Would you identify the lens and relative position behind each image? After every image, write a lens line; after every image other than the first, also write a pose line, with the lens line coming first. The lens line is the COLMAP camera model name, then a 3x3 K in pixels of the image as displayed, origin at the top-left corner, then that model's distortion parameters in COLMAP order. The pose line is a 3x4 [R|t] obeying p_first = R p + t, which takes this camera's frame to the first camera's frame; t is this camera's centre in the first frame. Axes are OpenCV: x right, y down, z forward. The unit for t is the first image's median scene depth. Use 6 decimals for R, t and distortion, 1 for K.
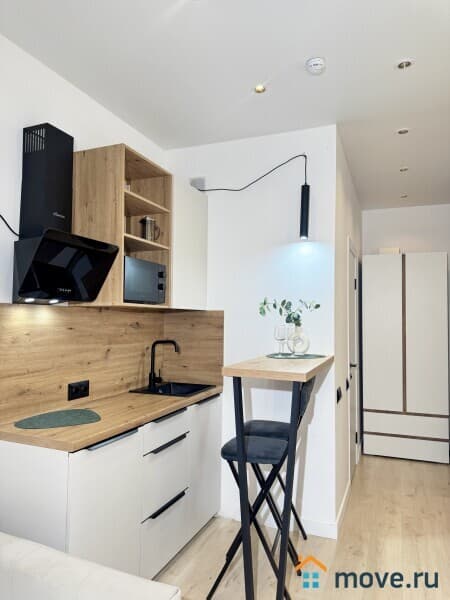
lens RADIAL K [[423.1, 0, 227.1], [0, 423.1, 298.2], [0, 0, 1]] dist [0.053936, -0.069038]
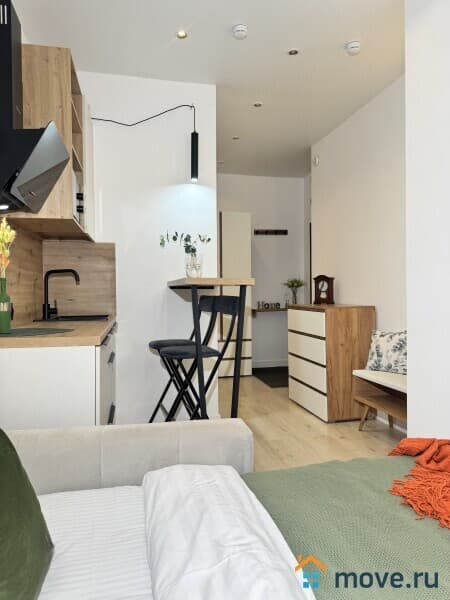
lens RADIAL K [[423.1, 0, 226.2], [0, 423.1, 300.5], [0, 0, 1]] dist [0.053936, -0.069038]
pose [[0.822572, -0.028252, 0.567958, -0.425208], [-0.012339, 0.997643, 0.067497, 0.108124], [-0.568527, -0.062529, 0.820285, -0.014418]]
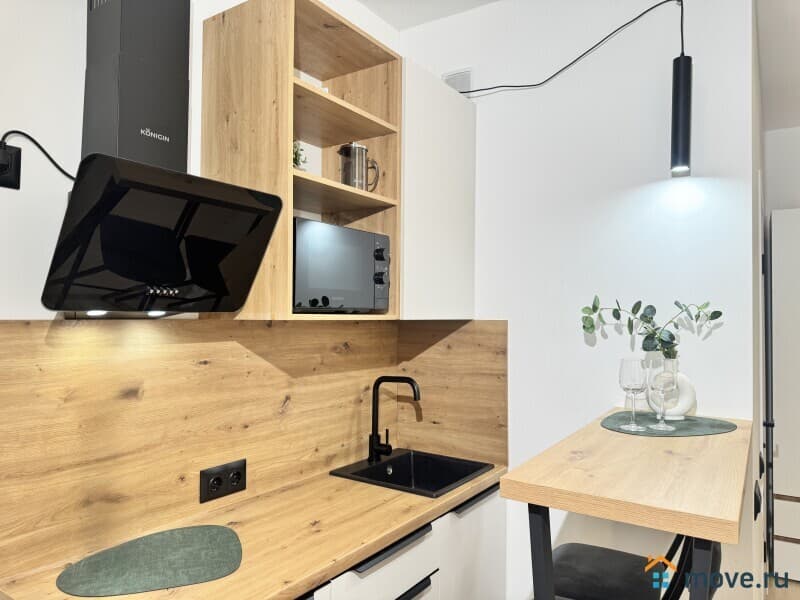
lens RADIAL K [[564.1, 0, 397.1], [0, 564.1, 295.0], [0, 0, 1]] dist [0.053936, -0.069038]
pose [[0.978472, -0.007879, -0.206227, 0.002934], [0.011315, 0.999816, 0.015483, -0.016049], [0.206067, -0.017483, 0.978382, 0.325868]]
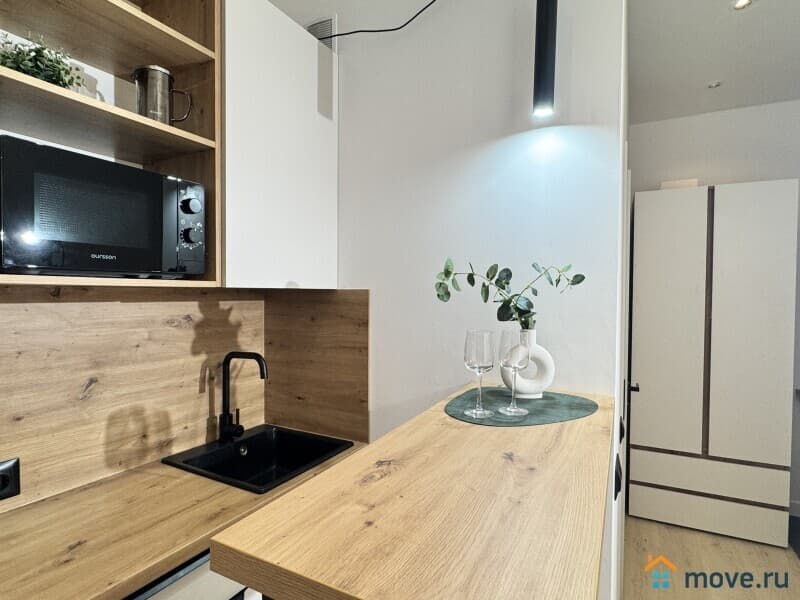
lens RADIAL K [[435.6, 0, 391.8], [0, 435.6, 303.8], [0, 0, 1]] dist [-0.000002, -0.003134]
pose [[0.992362, -0.001697, -0.123346, 0.089448], [0.010876, 0.997215, 0.073780, 0.010049], [0.122878, -0.074558, 0.989617, 0.570945]]
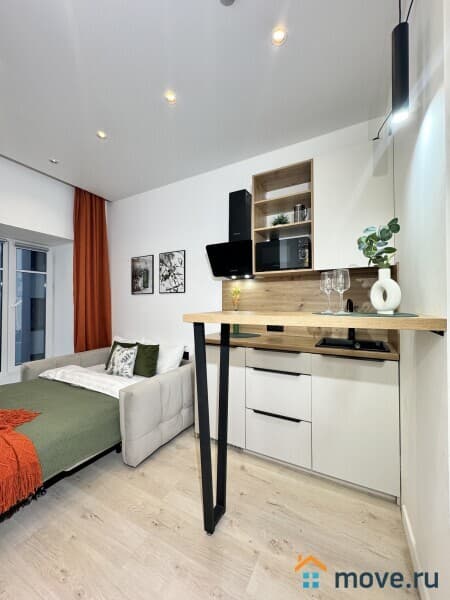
lens RADIAL K [[236.0, 0, 227.5], [0, 236.0, 302.9], [0, 0, 1]] dist [-0.007392, -0.000243]
pose [[-0.102349, -0.013611, -0.994655, 0.532797], [0.051756, 0.998479, -0.018989, 0.113478], [0.993401, -0.053423, -0.101489, 0.803983]]
